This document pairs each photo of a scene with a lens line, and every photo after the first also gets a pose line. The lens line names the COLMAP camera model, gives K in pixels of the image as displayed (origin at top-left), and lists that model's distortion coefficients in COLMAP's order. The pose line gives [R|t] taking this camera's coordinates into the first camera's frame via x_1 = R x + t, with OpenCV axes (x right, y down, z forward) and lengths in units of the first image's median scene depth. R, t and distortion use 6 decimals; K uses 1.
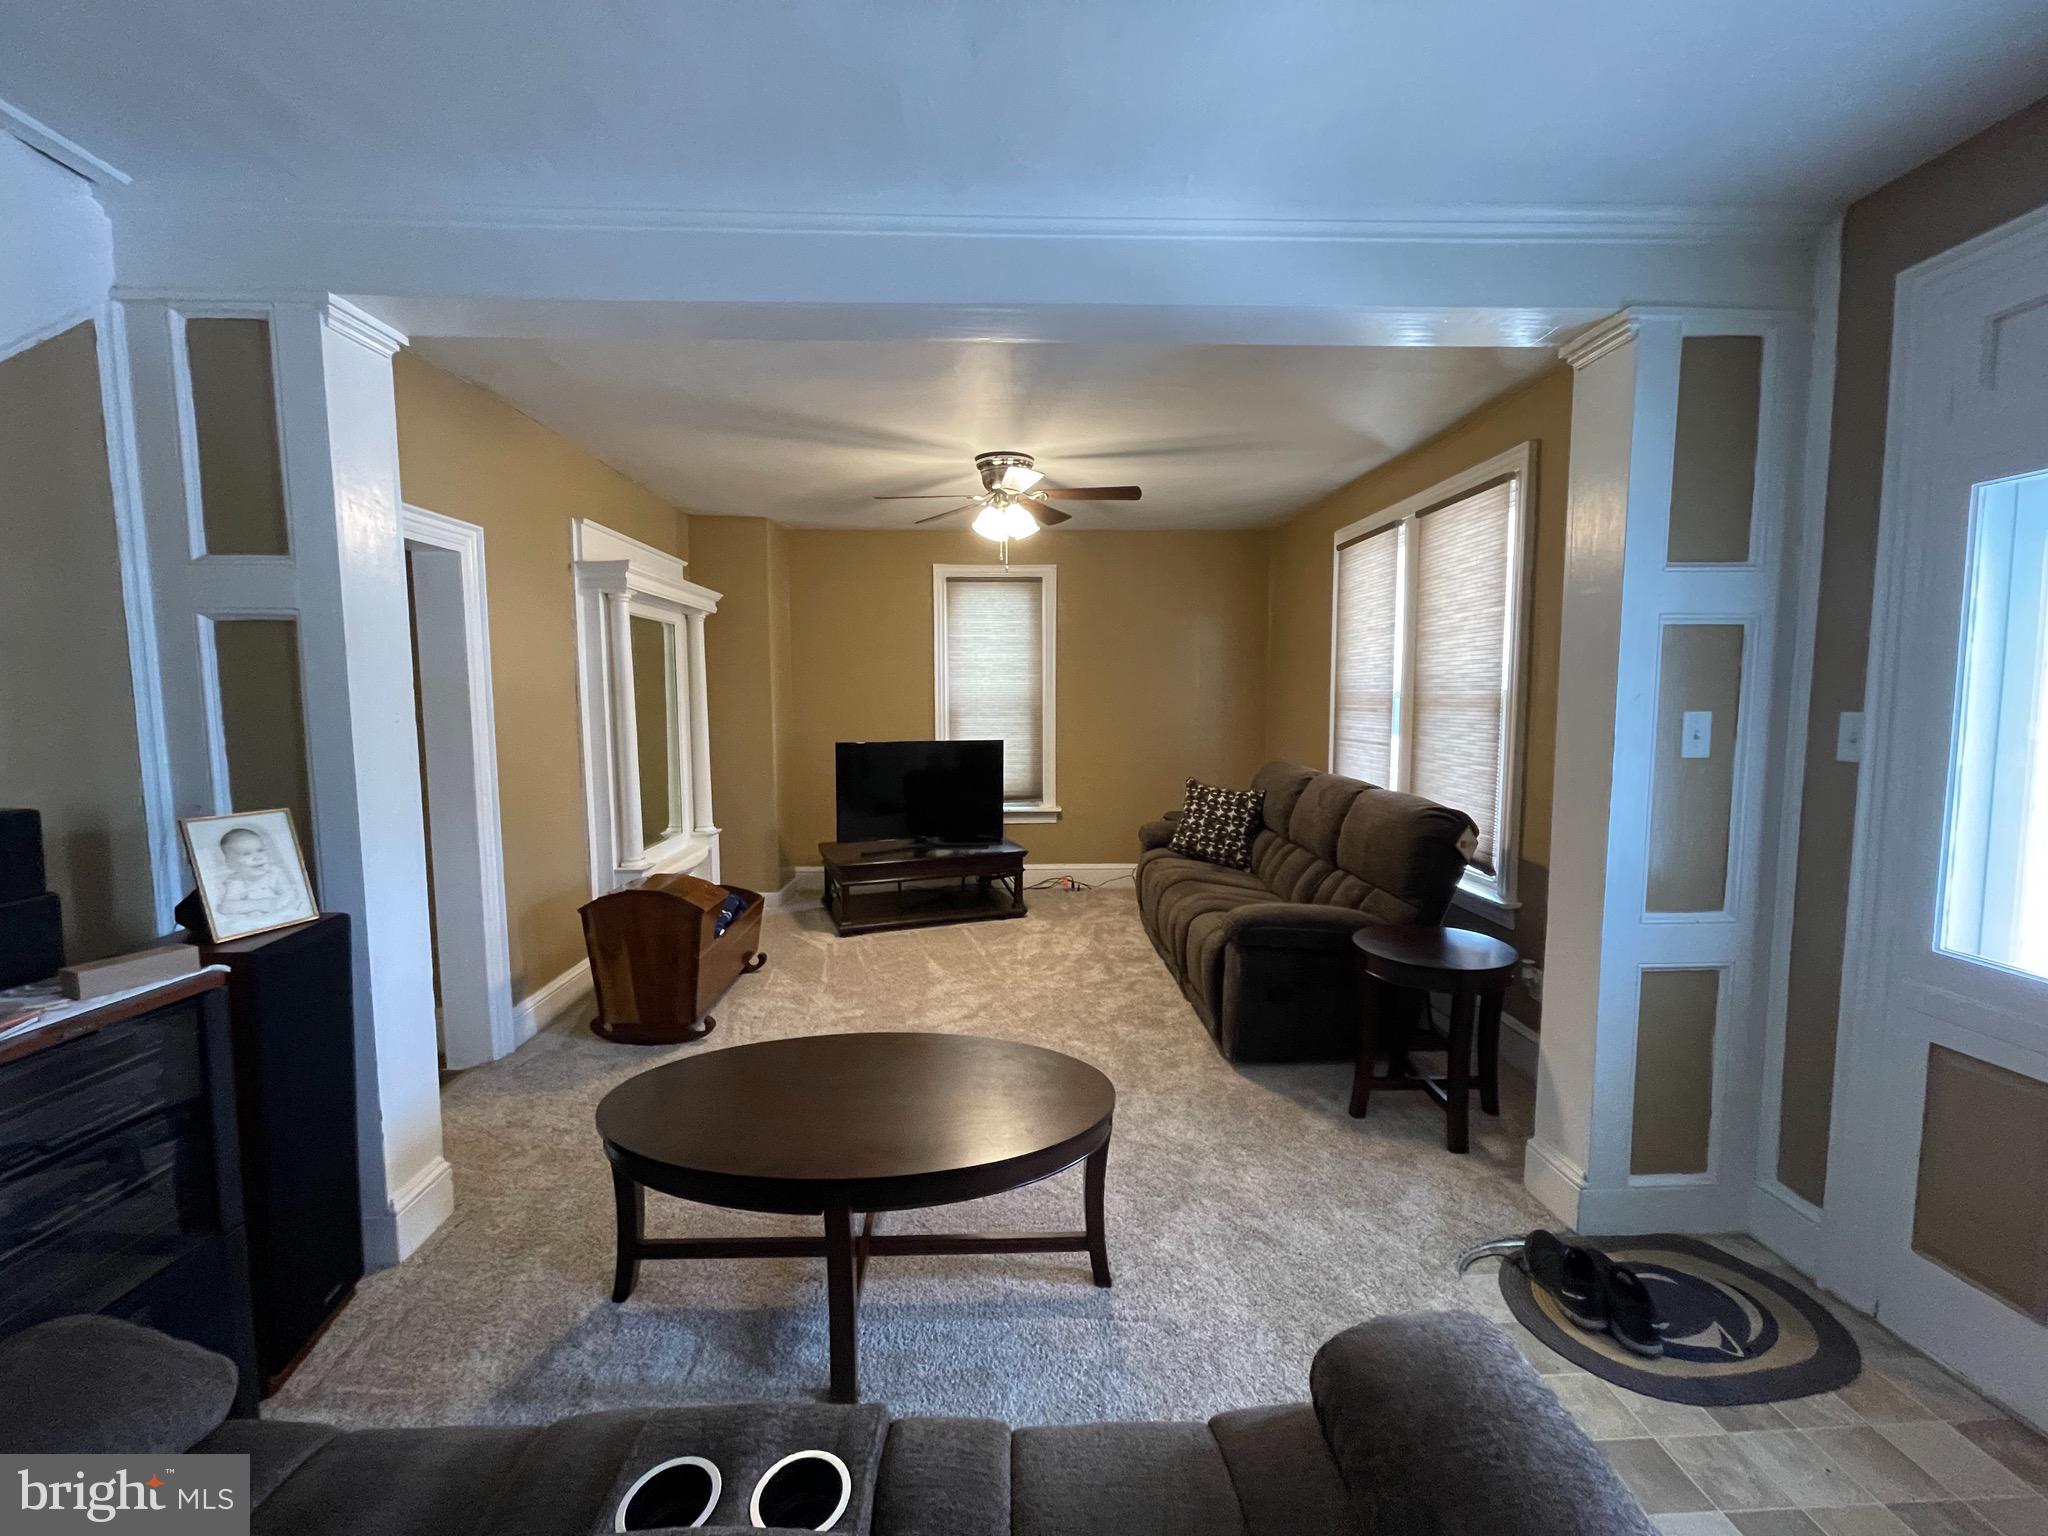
lens RADIAL K [[827.9, 0, 1025.8], [0, 827.9, 770.7], [0, 0, 1]] dist [-0.001914, 0.000137]
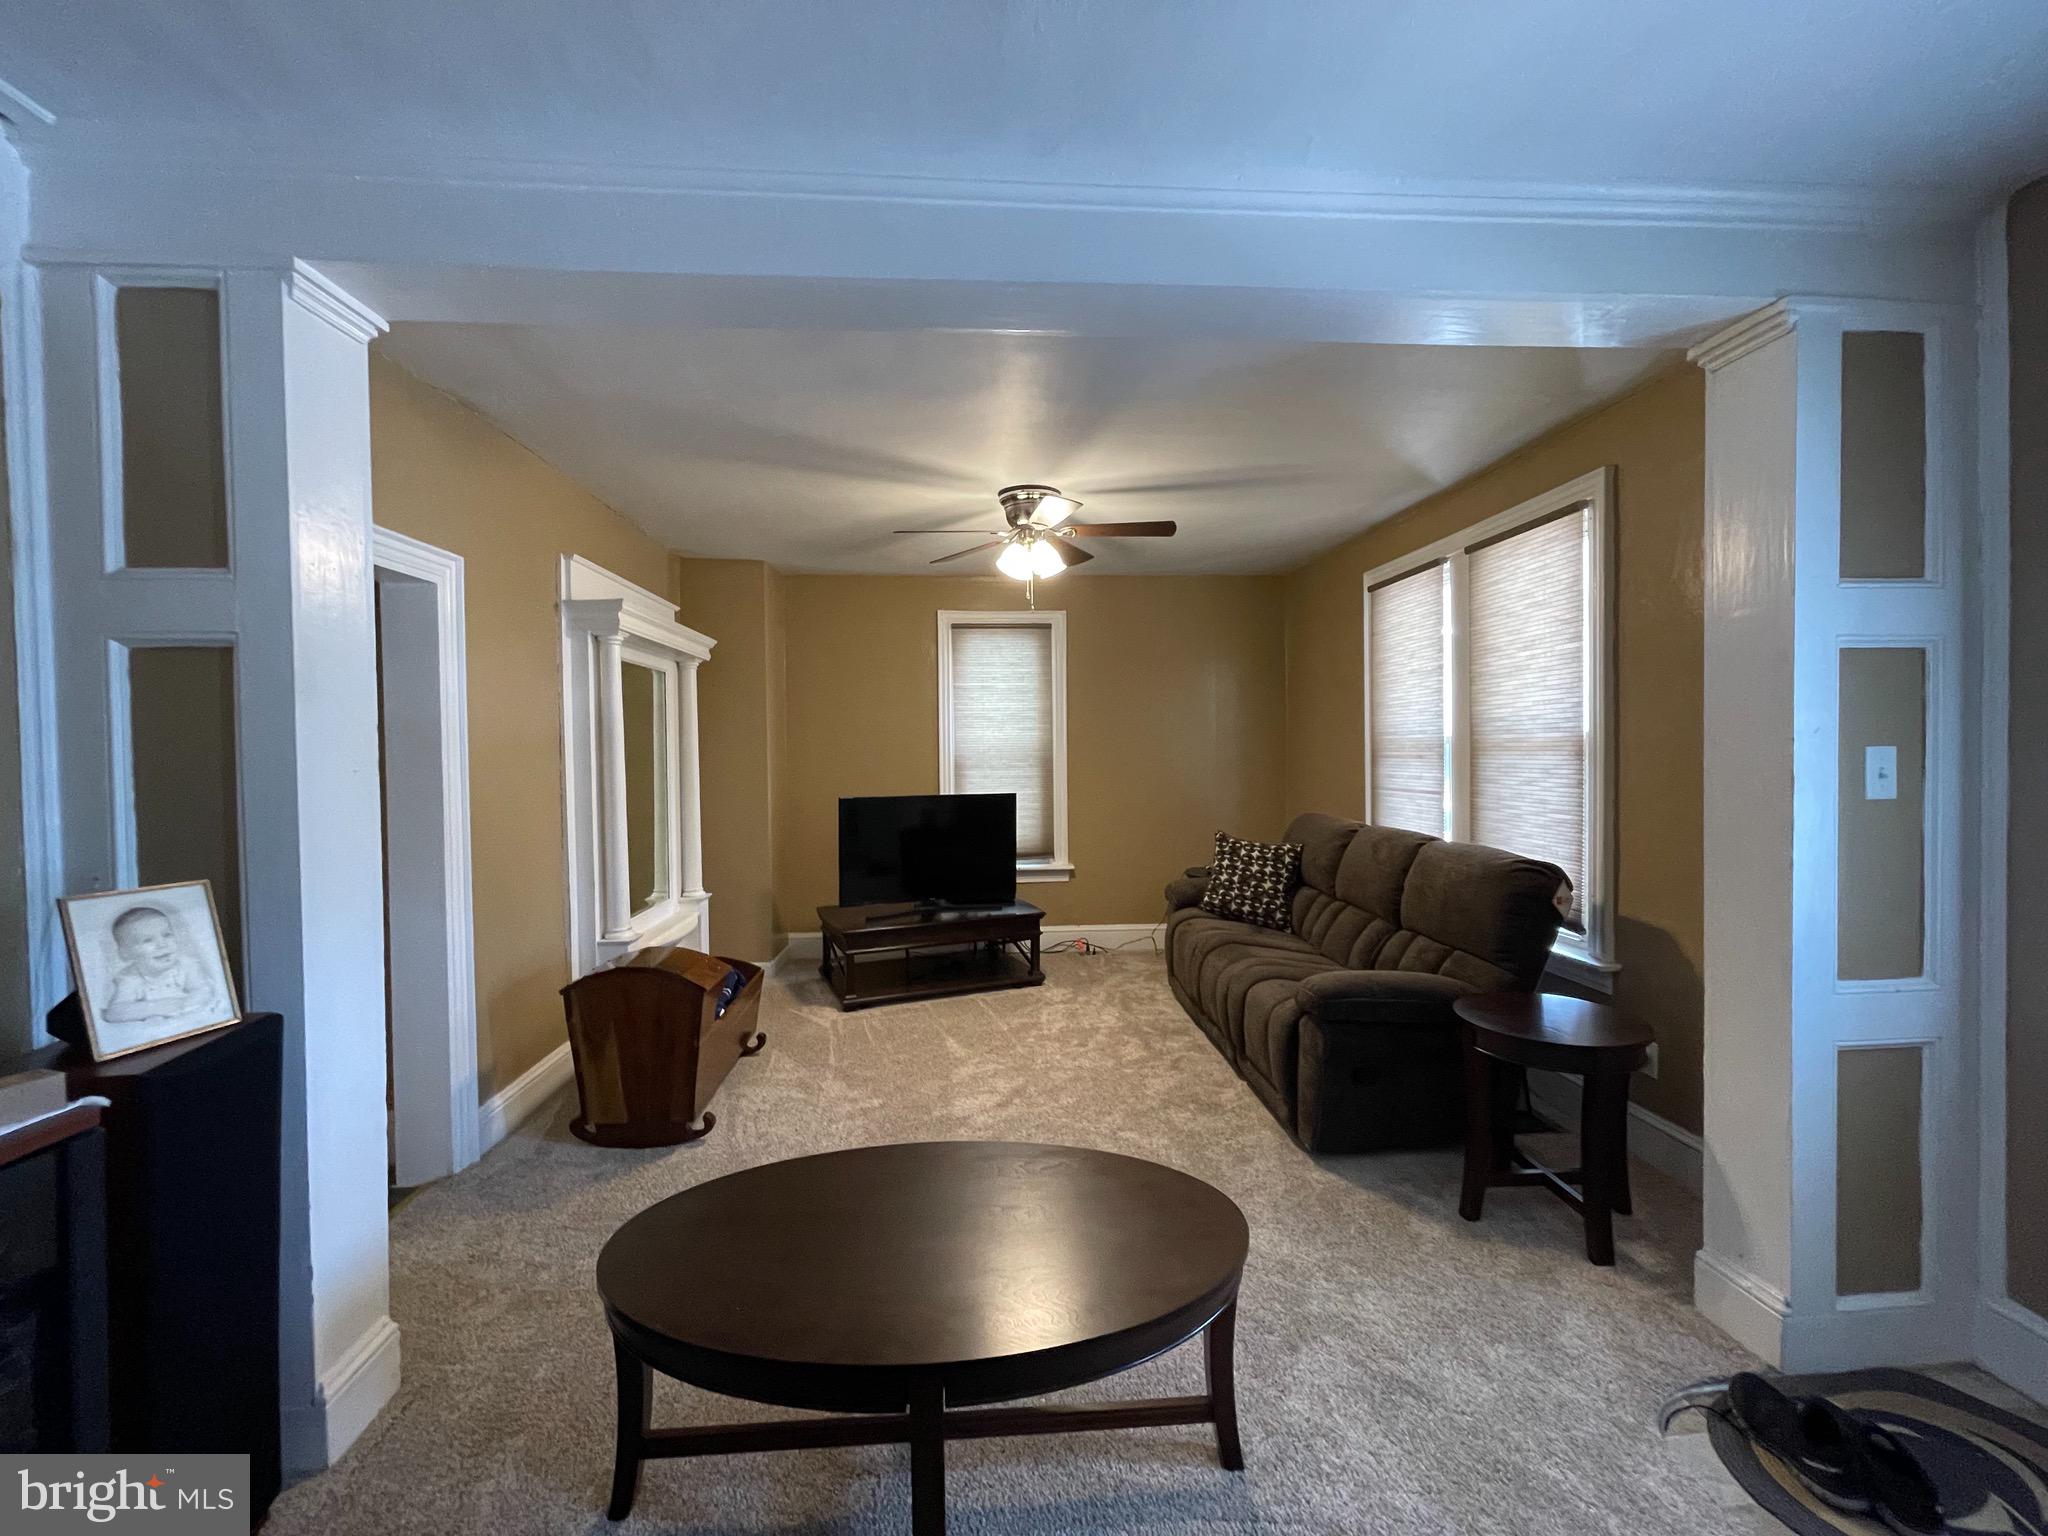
lens RADIAL K [[825.3, 0, 1023.0], [0, 825.3, 770.5], [0, 0, 1]] dist [-0.002388, 0.000254]
pose [[0.999407, -0.008911, 0.033257, -0.094274], [0.011200, 0.997534, -0.069286, 0.003086], [-0.032557, 0.069618, 0.997042, 0.122664]]
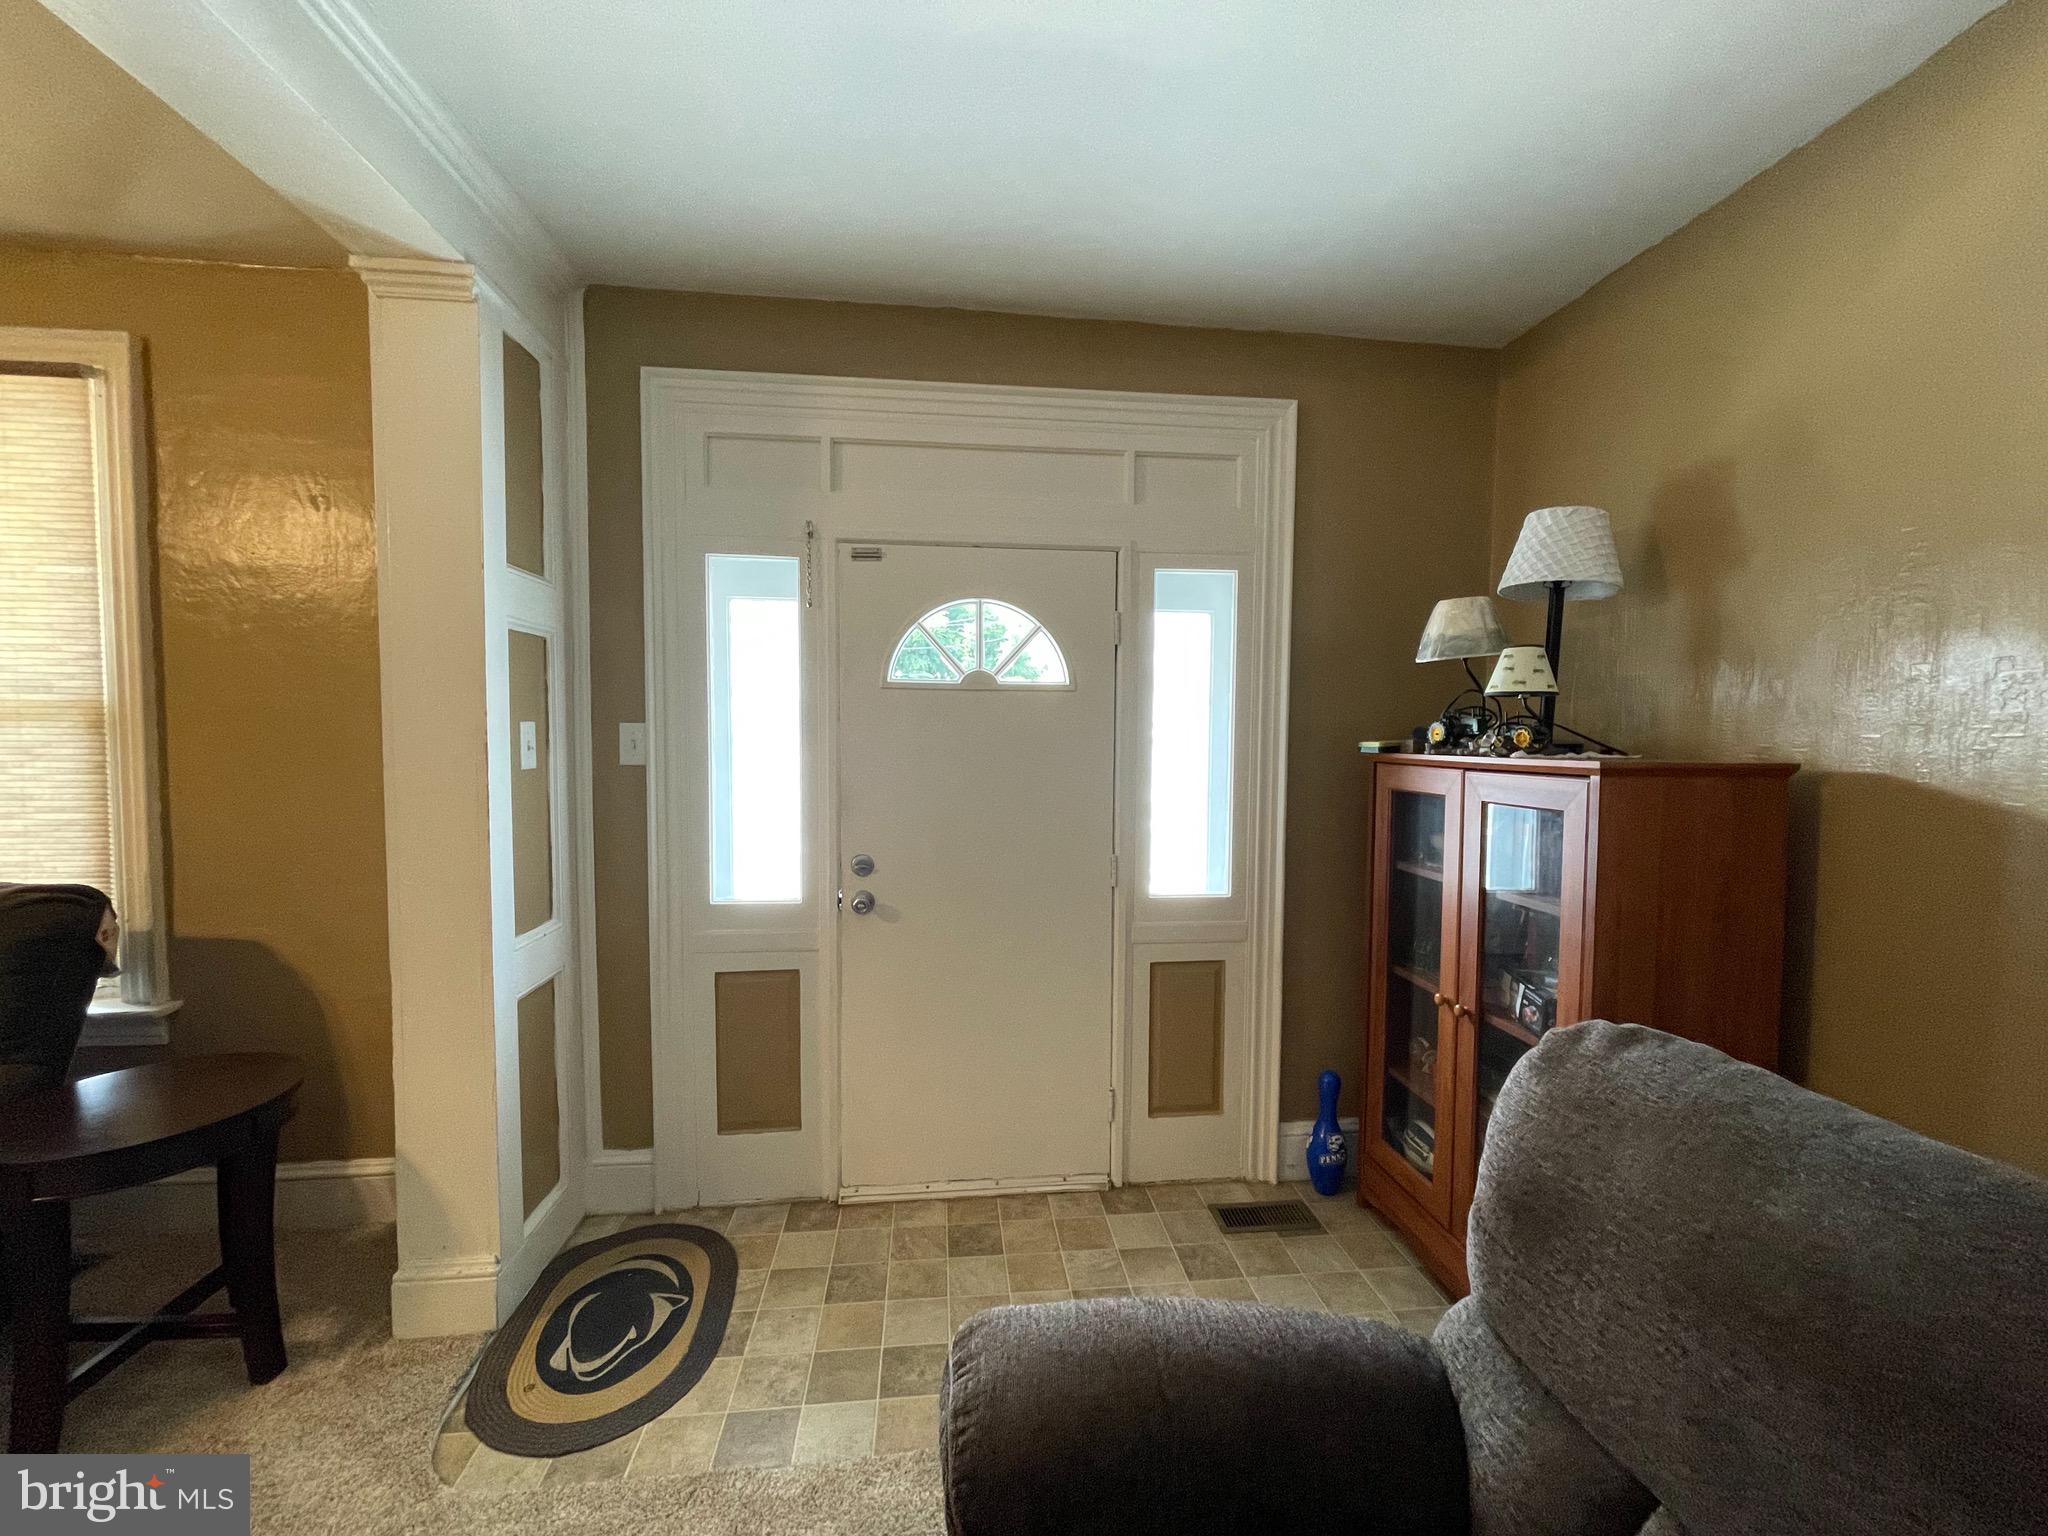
lens RADIAL K [[818.5, 0, 1032.3], [0, 818.5, 771.7], [0, 0, 1]] dist [0.000149, 0.000124]
pose [[-0.068165, -0.044373, 0.996687, -0.149928], [0.081628, 0.995413, 0.049899, -0.009559], [-0.994329, 0.084759, -0.064230, 0.359989]]
